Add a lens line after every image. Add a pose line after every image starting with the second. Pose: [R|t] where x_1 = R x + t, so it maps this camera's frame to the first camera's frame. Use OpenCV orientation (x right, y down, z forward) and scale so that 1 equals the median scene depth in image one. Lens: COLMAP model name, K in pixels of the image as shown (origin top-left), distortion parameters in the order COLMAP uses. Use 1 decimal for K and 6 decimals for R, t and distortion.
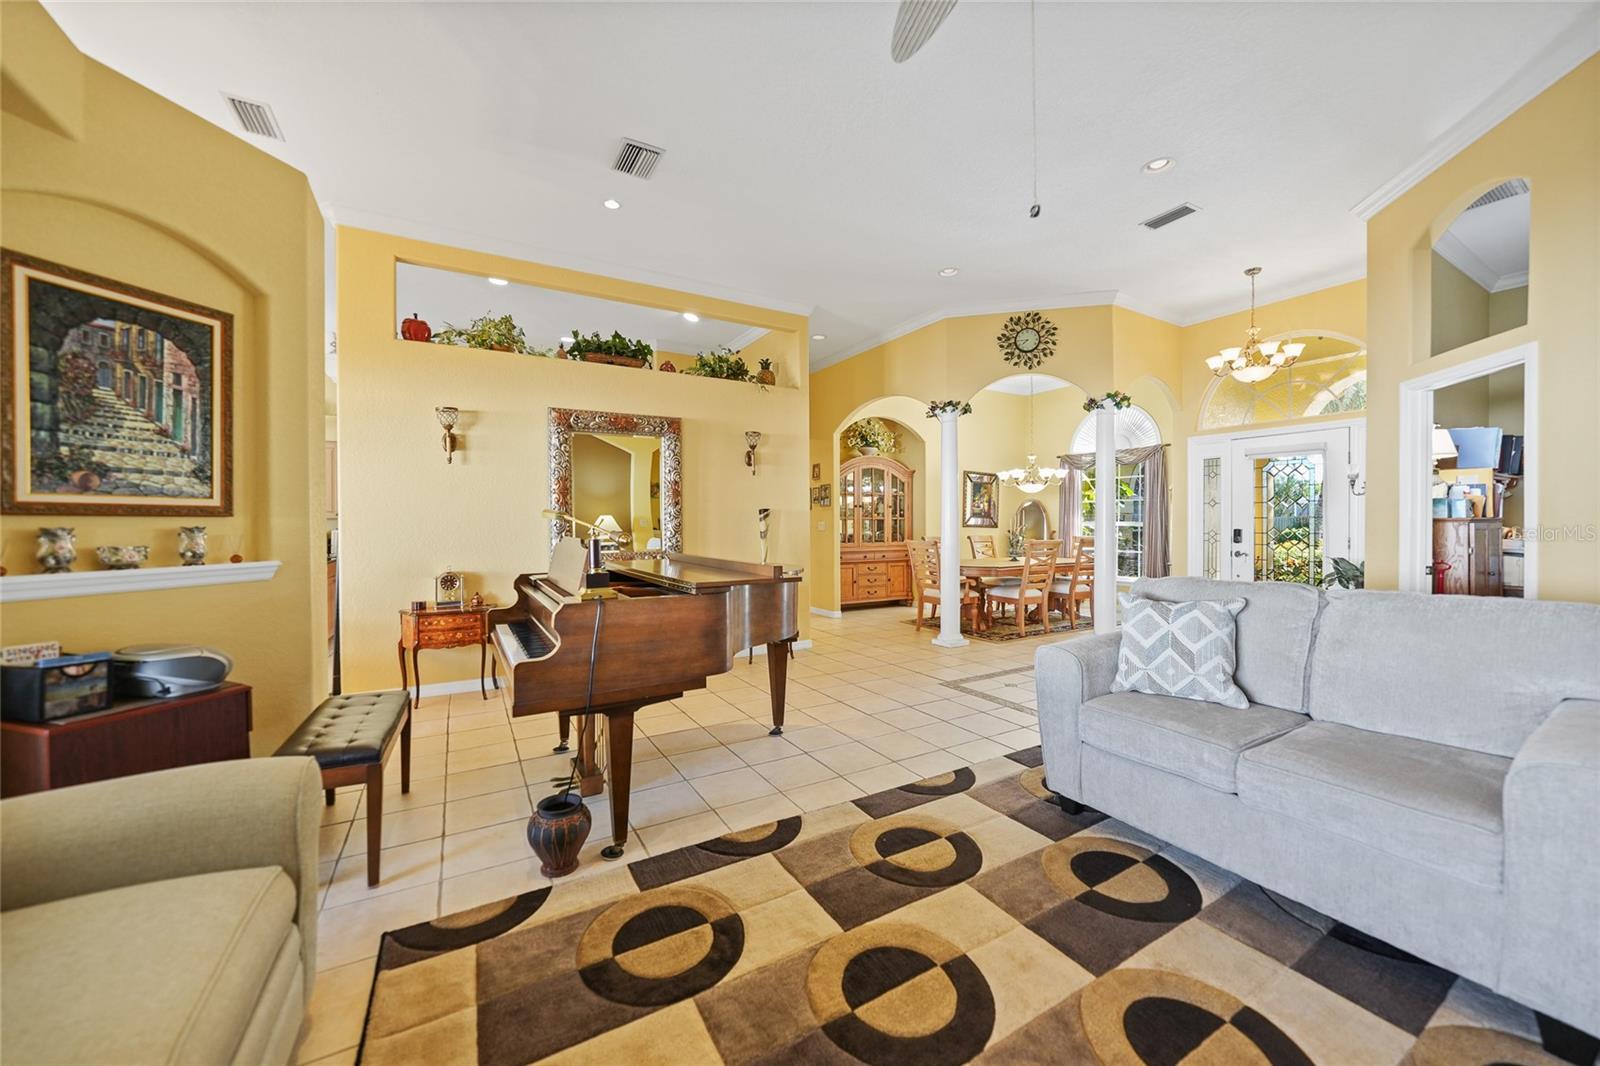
lens RADIAL K [[592.5, 0, 799.7], [0, 592.5, 528.4], [0, 0, 1]] dist [-0.025039, 0.006214]
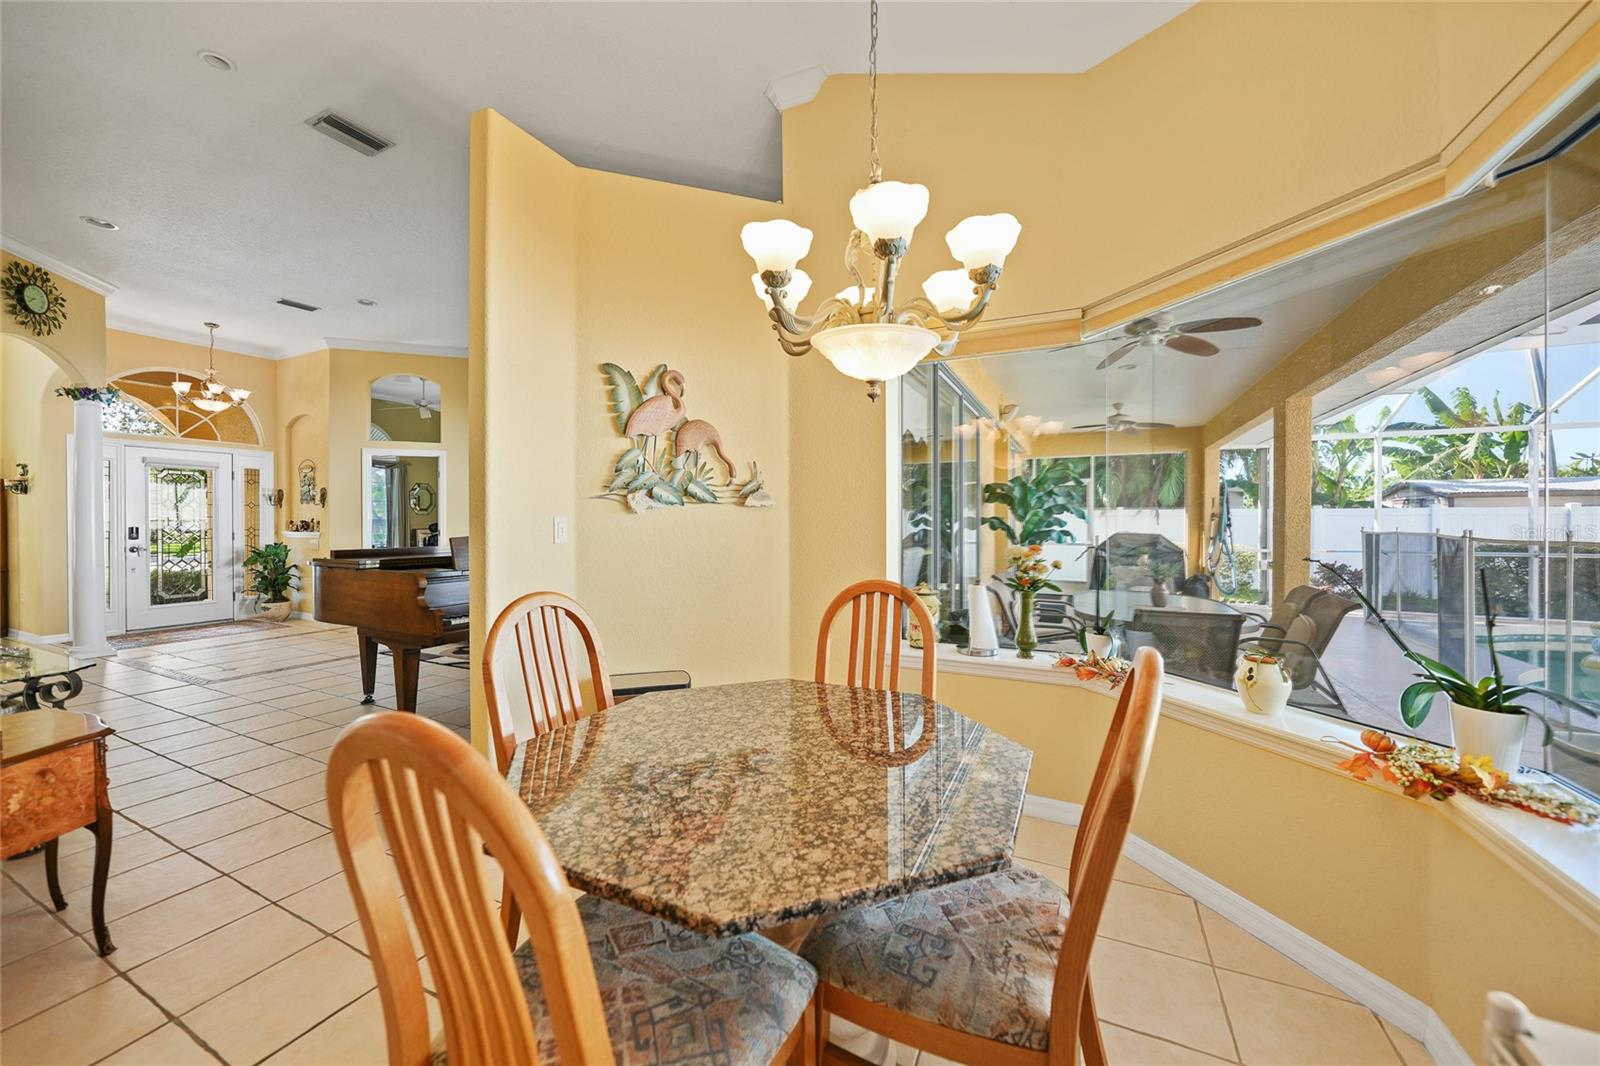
lens RADIAL K [[592.5, 0, 799.7], [0, 592.5, 528.4], [0, 0, 1]] dist [-0.025039, 0.006214]
pose [[-0.557943, -0.008296, 0.829838, -2.119049], [0.007874, 0.999852, 0.015290, -0.006773], [-0.829842, 0.015065, -0.557795, 1.360699]]
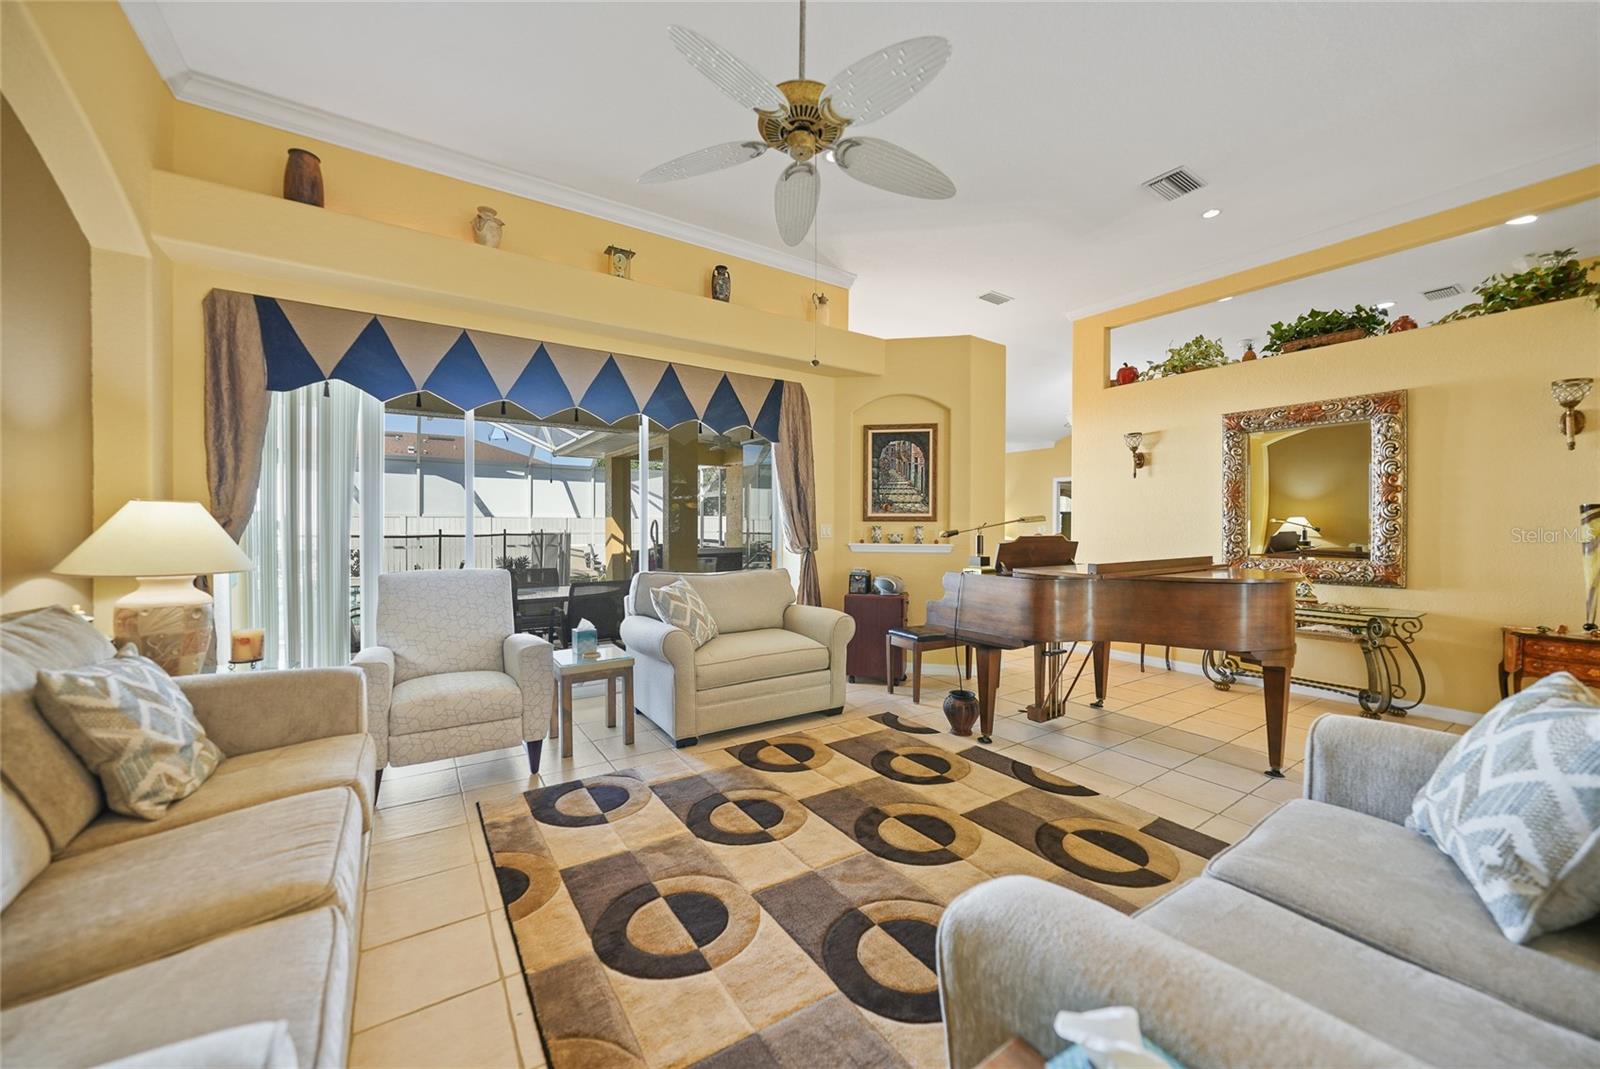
lens RADIAL K [[592.5, 0, 799.7], [0, 592.5, 529.9], [0, 0, 1]] dist [-0.025039, 0.006214]
pose [[0.060568, 0.010674, -0.998107, 1.081013], [-0.014011, 0.999853, 0.009842, -0.004380], [0.998066, 0.013389, 0.060709, 0.384513]]
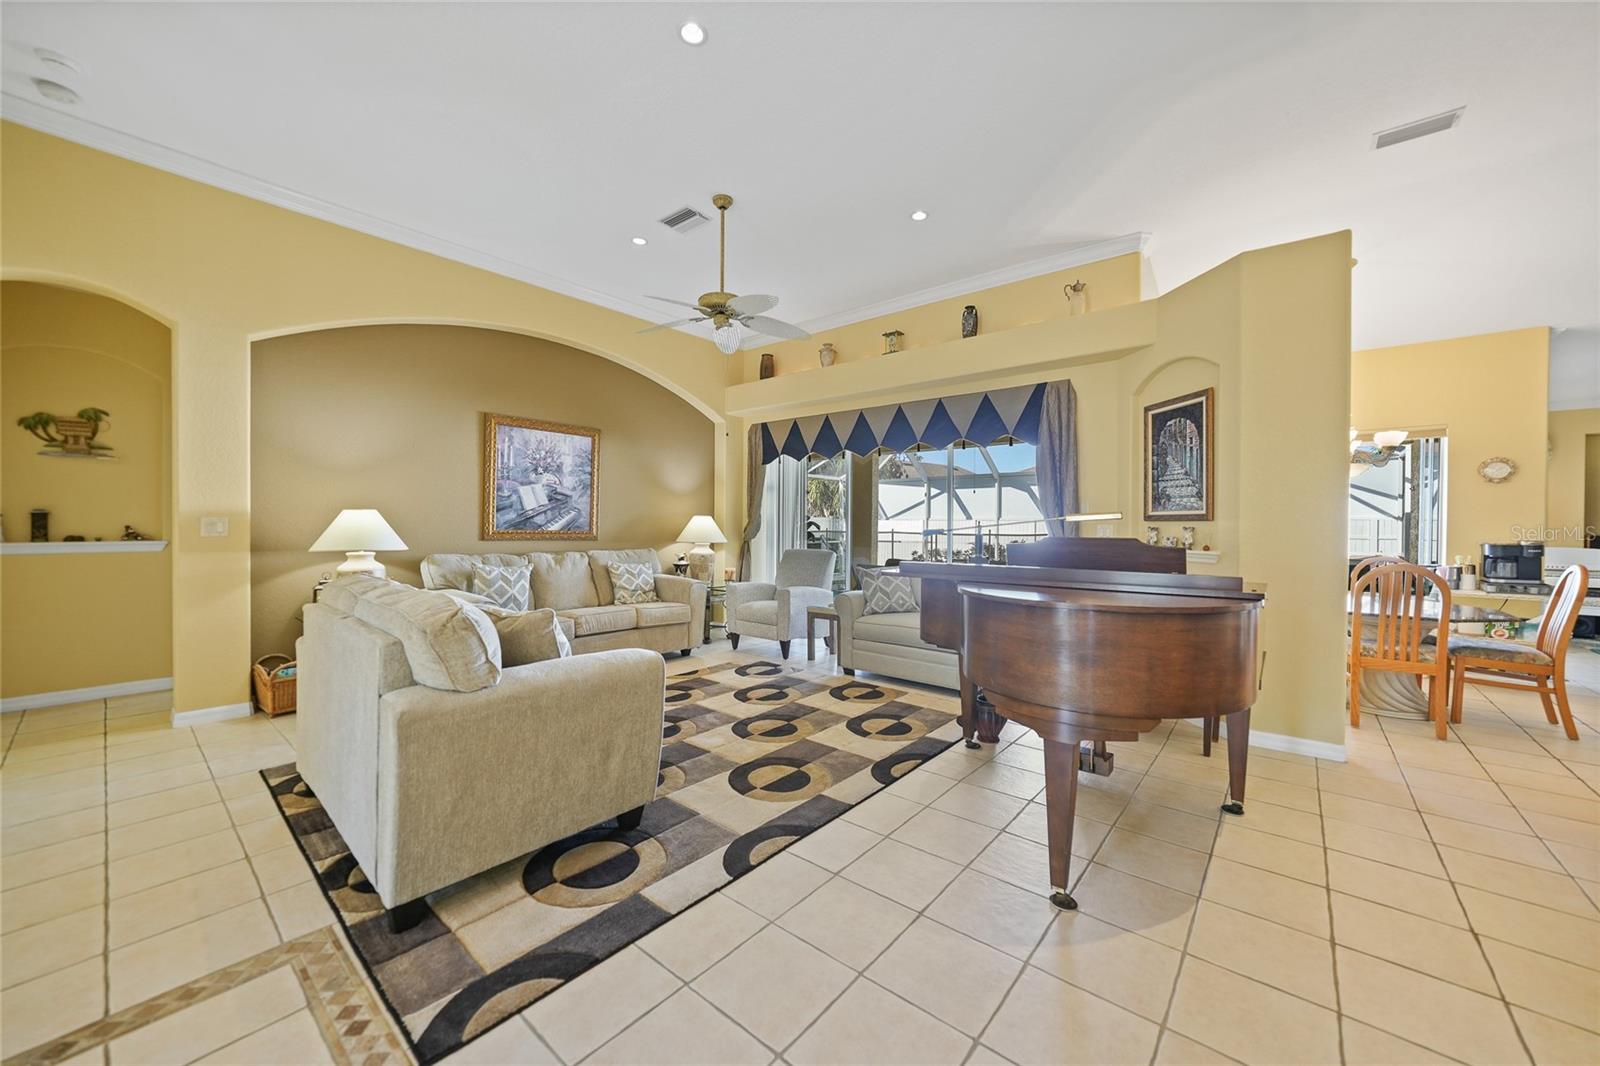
lens RADIAL K [[592.5, 0, 799.7], [0, 592.5, 528.4], [0, 0, 1]] dist [-0.025039, 0.006214]
pose [[-0.942147, 0.000344, -0.335200, 0.546943], [-0.004640, 0.999890, 0.014069, -0.015835], [0.335168, 0.014811, -0.942042, 2.066871]]
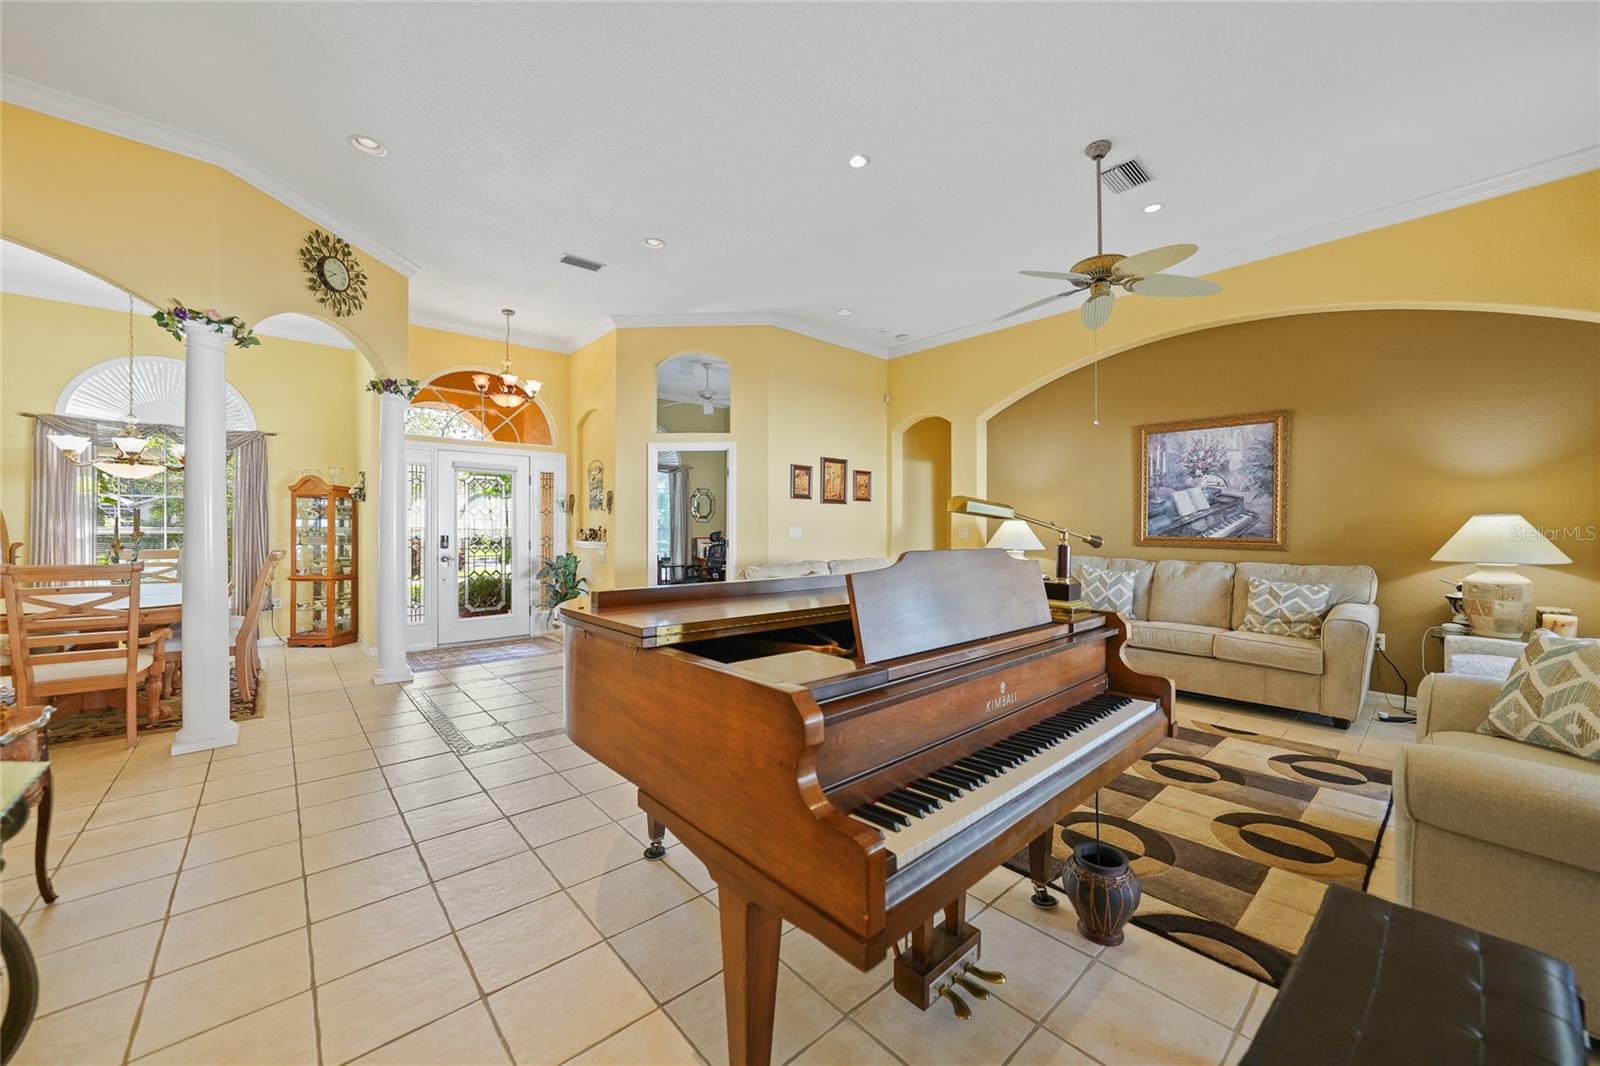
lens RADIAL K [[594.4, 0, 800.0], [0, 594.4, 533.0], [0, 0, 1]] dist [-0.015976, -0.000046]
pose [[-0.201268, -0.003475, 0.979530, -1.028886], [0.007409, 0.999960, 0.005070, -0.008538], [-0.979508, 0.008278, -0.201234, 1.418424]]
